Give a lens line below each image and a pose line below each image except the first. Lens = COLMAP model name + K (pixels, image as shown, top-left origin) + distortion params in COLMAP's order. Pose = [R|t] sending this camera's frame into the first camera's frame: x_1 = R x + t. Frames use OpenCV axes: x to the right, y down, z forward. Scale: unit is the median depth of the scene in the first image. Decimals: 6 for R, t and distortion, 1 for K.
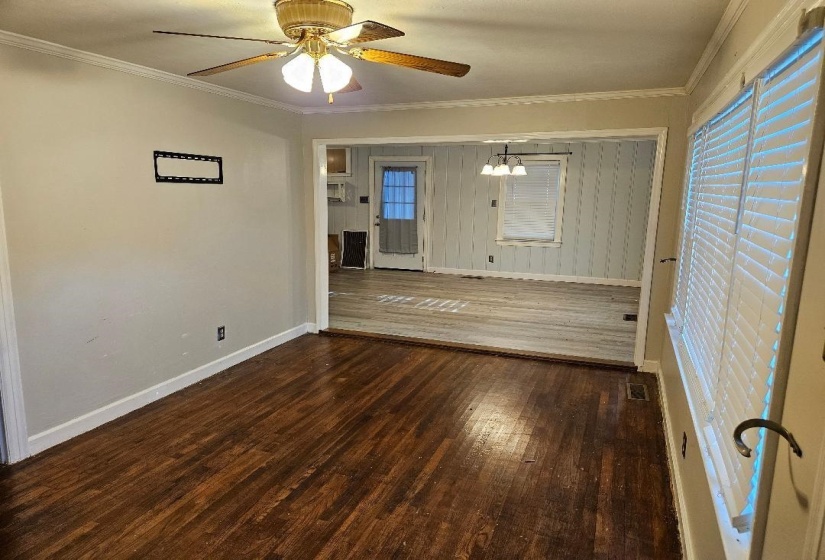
lens RADIAL K [[510.7, 0, 412.5], [0, 510.7, 280.0], [0, 0, 1]] dist [-0.000810, -0.000039]
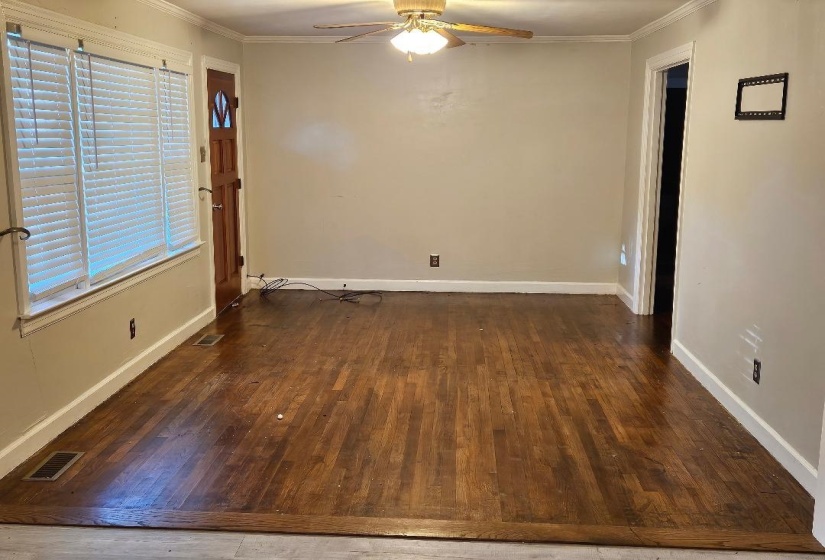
lens RADIAL K [[851.2, 0, 412.5], [0, 851.2, 280.0], [0, 0, 1]] dist [0.110606, 0.000239]
pose [[-0.939659, 0.043833, -0.339293, 0.410850], [-0.076892, 0.939324, 0.334302, -0.365325], [0.333360, 0.340219, -0.879274, 2.071112]]
